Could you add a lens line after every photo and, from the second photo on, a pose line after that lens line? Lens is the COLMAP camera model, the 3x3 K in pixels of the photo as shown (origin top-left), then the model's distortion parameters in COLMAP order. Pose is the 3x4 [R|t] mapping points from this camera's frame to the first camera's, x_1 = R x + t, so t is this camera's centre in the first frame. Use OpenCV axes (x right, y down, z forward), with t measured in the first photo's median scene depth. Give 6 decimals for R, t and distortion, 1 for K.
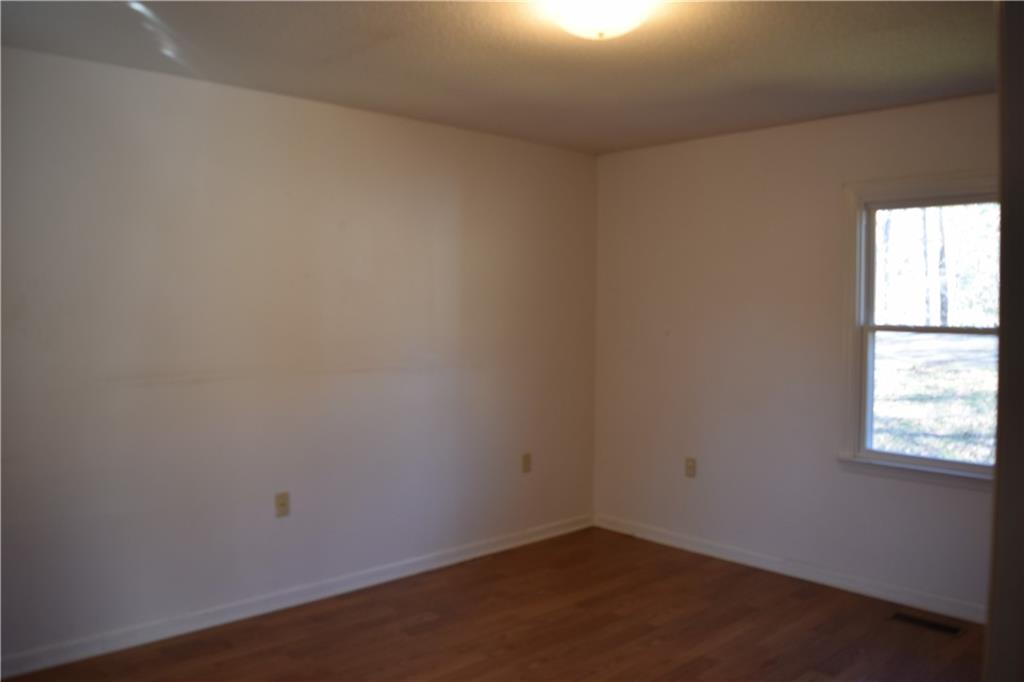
lens RADIAL K [[808.8, 0, 512.0], [0, 808.8, 341.0], [0, 0, 1]] dist [-0.094847, -0.000071]
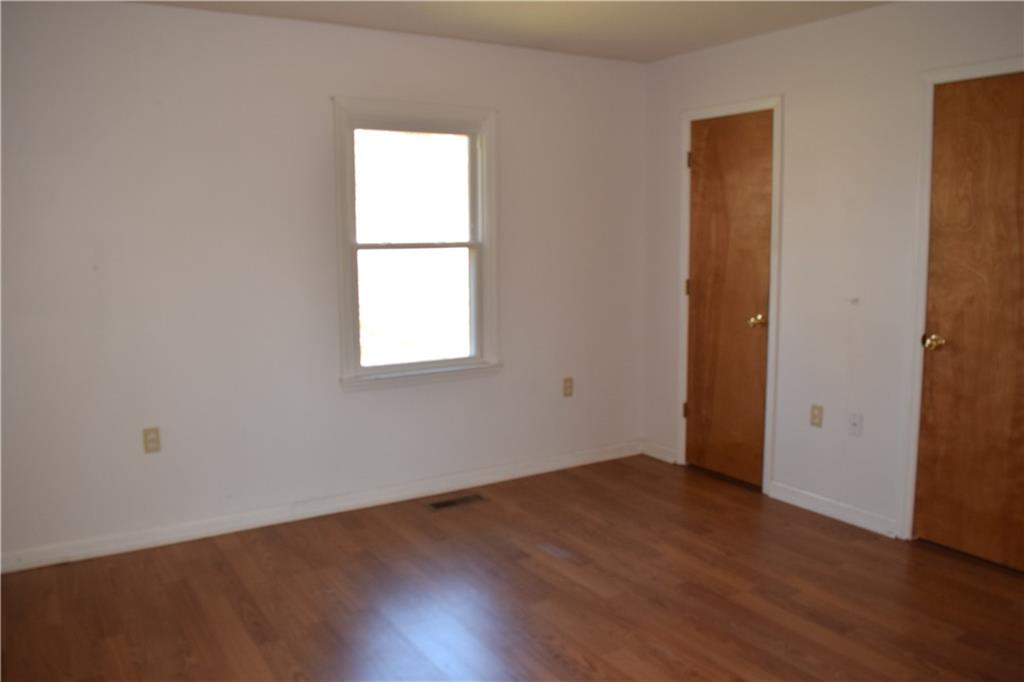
lens RADIAL K [[808.8, 0, 512.0], [0, 808.8, 341.0], [0, 0, 1]] dist [-0.094847, -0.000071]
pose [[0.168319, -0.134155, 0.976561, -0.529391], [0.042864, 0.990755, 0.128717, -0.021238], [-0.984800, 0.020193, 0.172513, 0.634743]]
